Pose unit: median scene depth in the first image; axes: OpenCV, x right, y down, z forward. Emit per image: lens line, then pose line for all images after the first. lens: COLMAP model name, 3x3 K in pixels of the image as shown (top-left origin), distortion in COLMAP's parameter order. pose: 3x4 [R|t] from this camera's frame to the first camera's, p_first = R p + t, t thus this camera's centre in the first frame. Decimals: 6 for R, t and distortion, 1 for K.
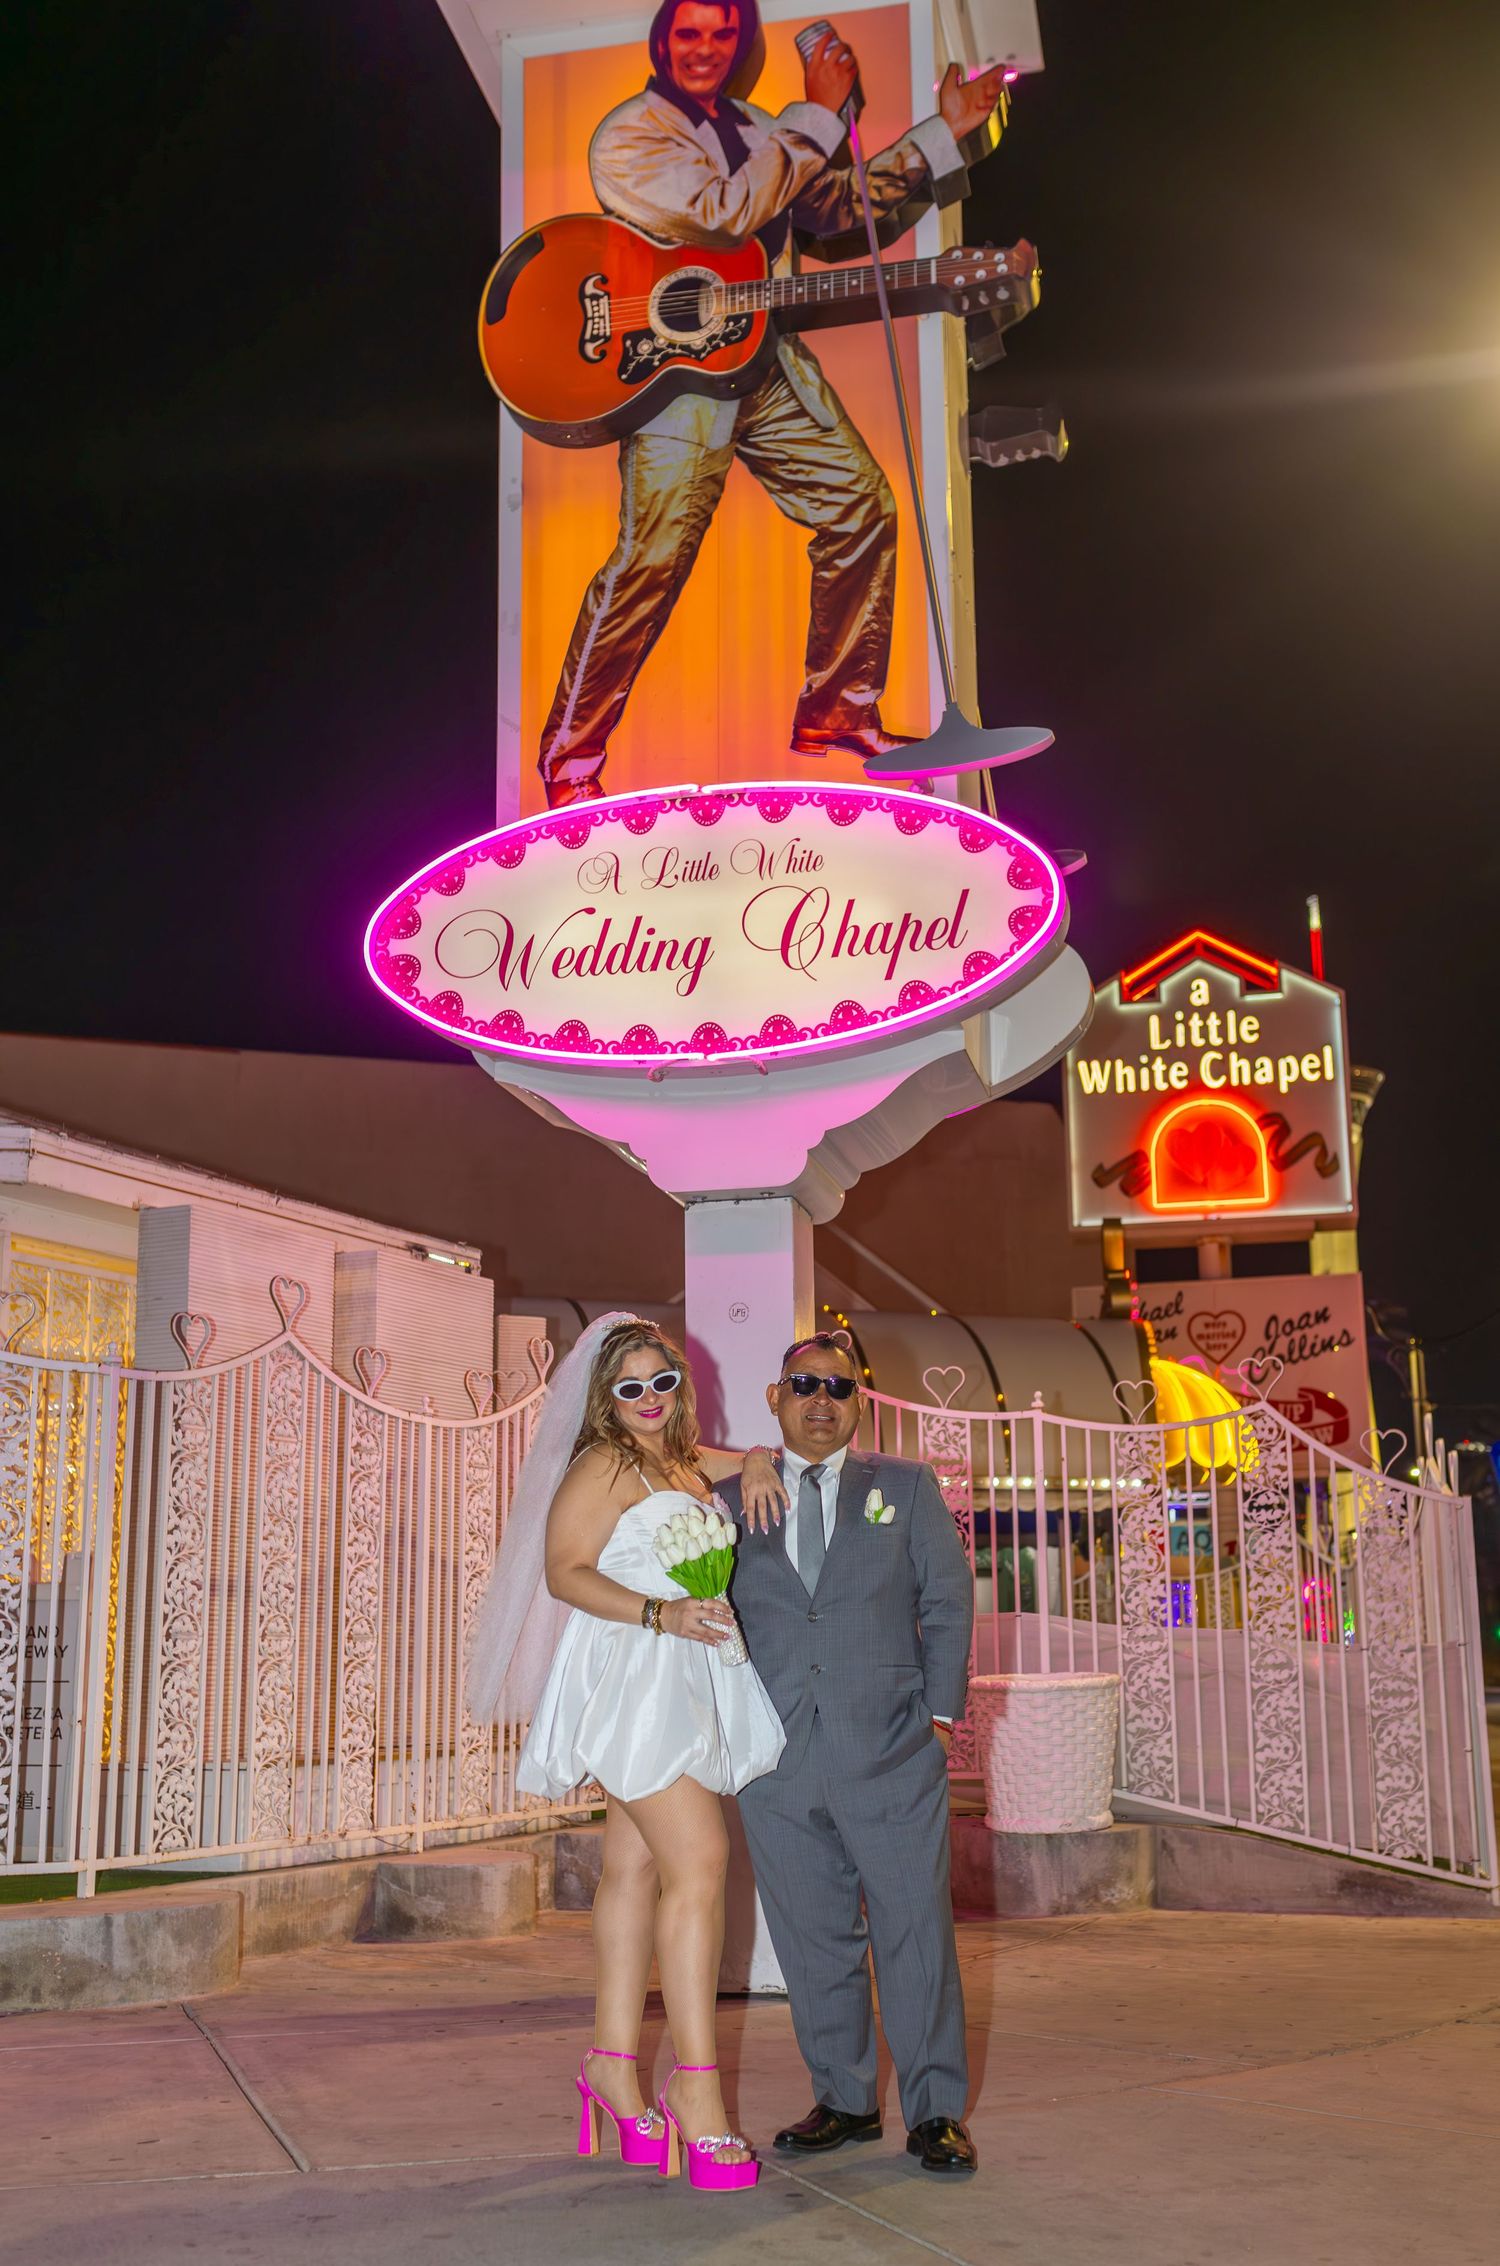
lens RADIAL K [[2338.9, 0, 757.0], [0, 2338.9, 1232.3], [0, 0, 1]] dist [-0.062976, -0.000327]
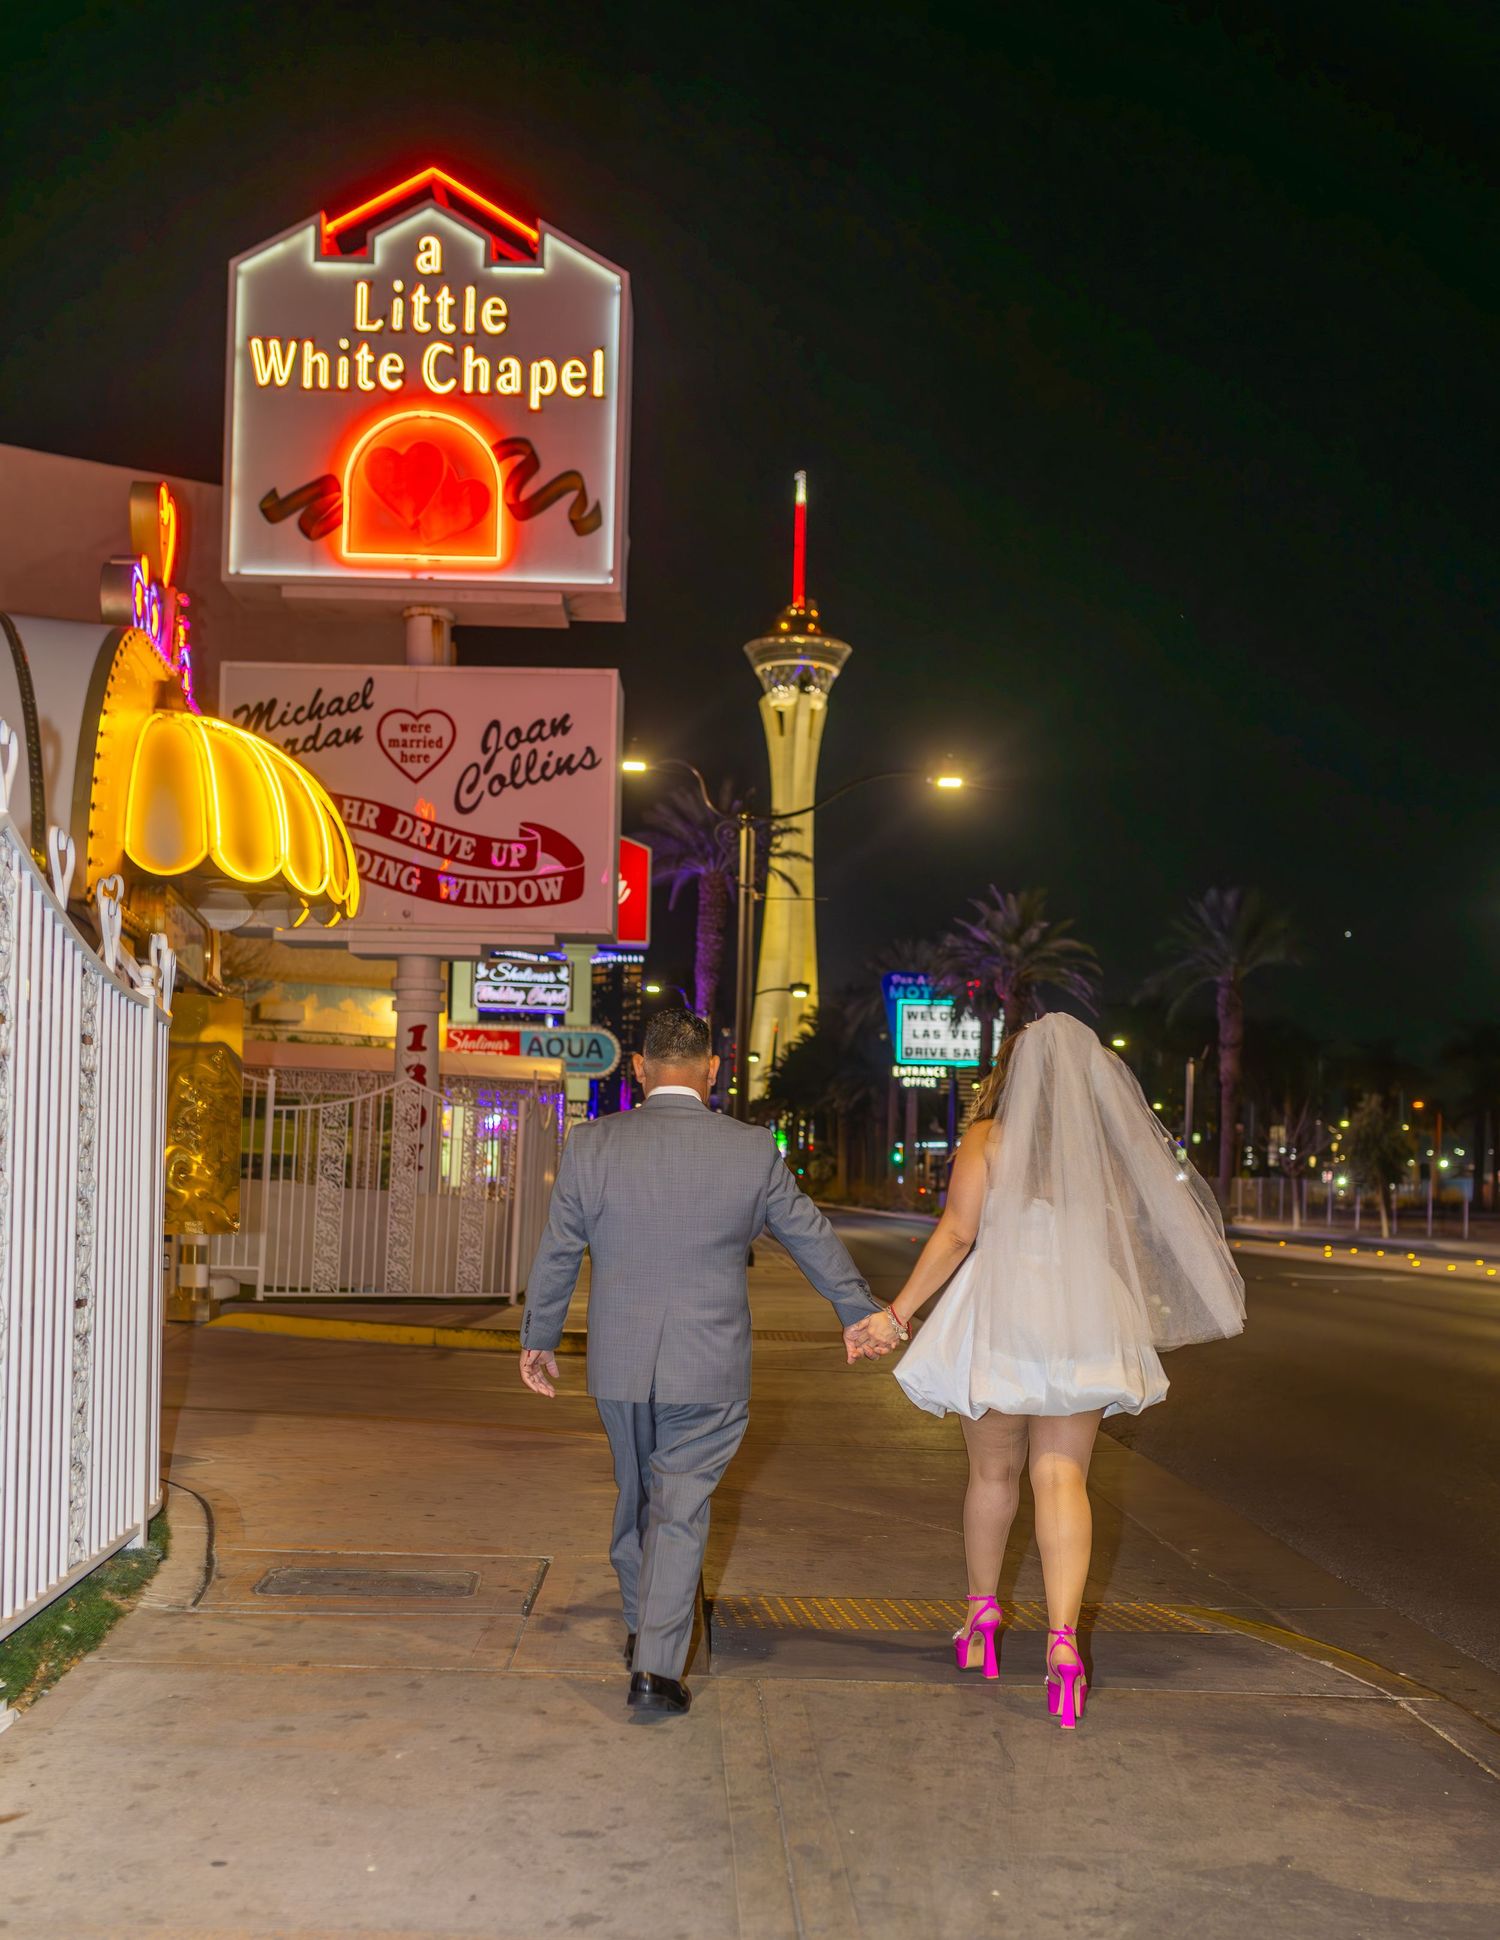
lens RADIAL K [[2132.8, 0, 752.2], [0, 2132.8, 1128.7], [0, 0, 1]] dist [-0.002412, 0.014013]
pose [[0.972786, 0.040310, 0.228173, 0.150773], [-0.077440, 0.984685, 0.156199, 0.050222], [-0.218382, -0.169618, 0.961009, 0.317859]]
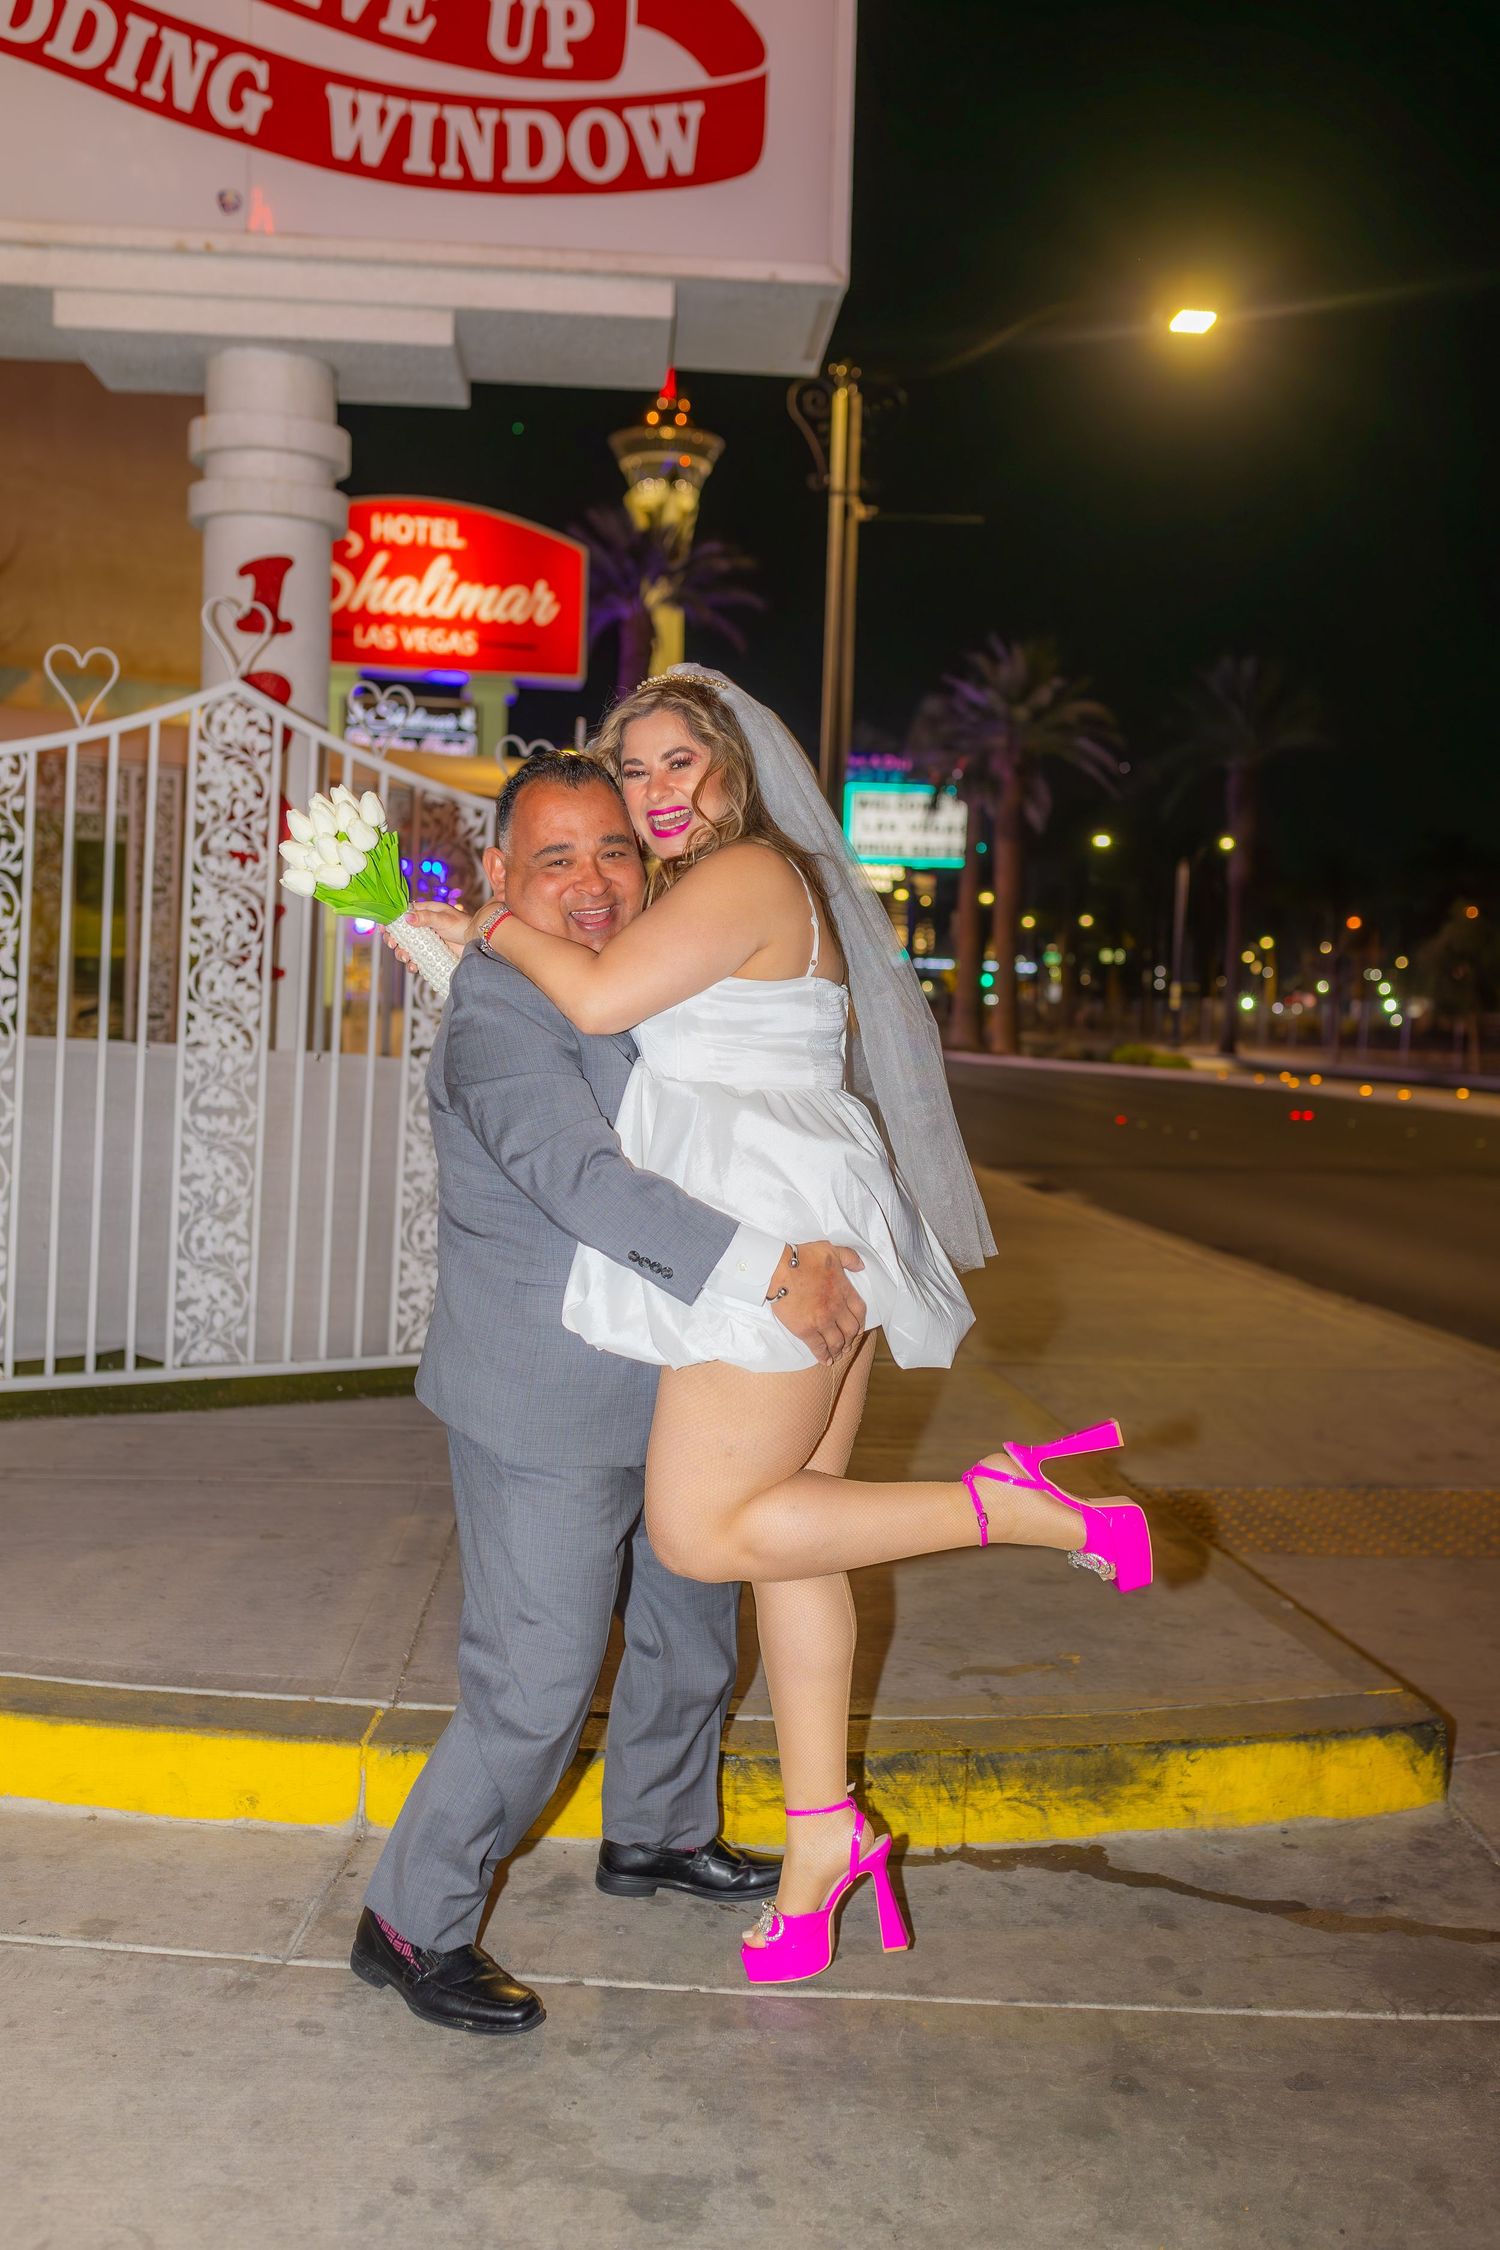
lens RADIAL K [[2136.7, 0, 756.1], [0, 2136.7, 1128.6], [0, 0, 1]] dist [-0.000502, 0.011062]
pose [[0.954775, 0.025321, 0.296248, 0.183373], [-0.098244, 0.967271, 0.233953, 0.130558], [-0.280628, -0.252477, 0.926015, 0.741017]]
